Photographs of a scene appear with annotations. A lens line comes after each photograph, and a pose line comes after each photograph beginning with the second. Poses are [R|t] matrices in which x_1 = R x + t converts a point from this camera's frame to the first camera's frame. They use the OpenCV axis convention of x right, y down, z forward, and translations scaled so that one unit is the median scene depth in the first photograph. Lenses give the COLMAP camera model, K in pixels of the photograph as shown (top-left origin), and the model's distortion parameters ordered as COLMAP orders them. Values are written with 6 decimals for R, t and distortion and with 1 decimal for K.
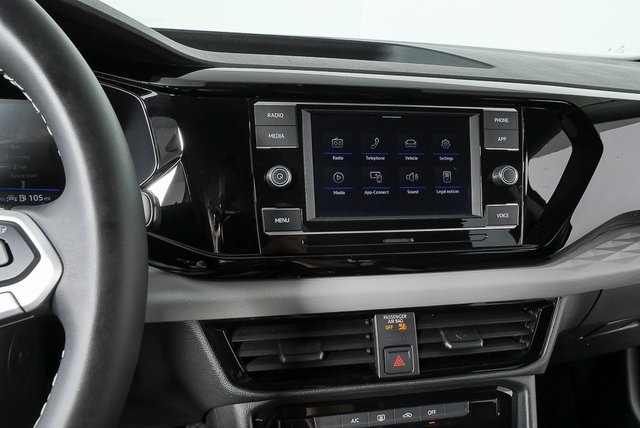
lens RADIAL K [[460.9, 0, 320.0], [0, 460.9, 214.0], [0, 0, 1]] dist [-0.042753, 0.008705]
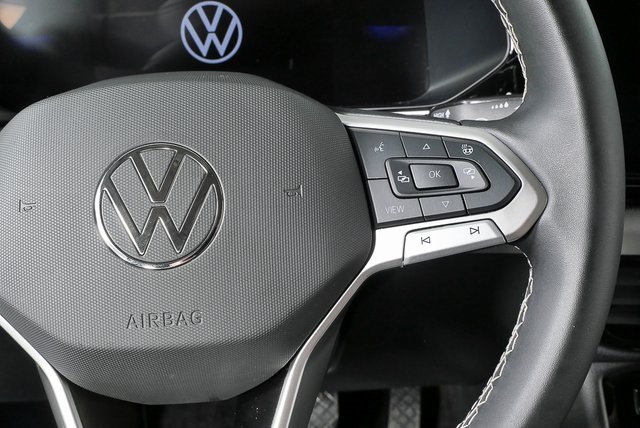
lens RADIAL K [[755.2, 0, 320.7], [0, 755.2, 216.9], [0, 0, 1]] dist [0.001204, 0.020428]
pose [[0.974434, 0.062896, -0.215689, -0.348631], [-0.021992, 0.982107, 0.187033, -0.058444], [0.223593, -0.177508, 0.958383, -0.285685]]
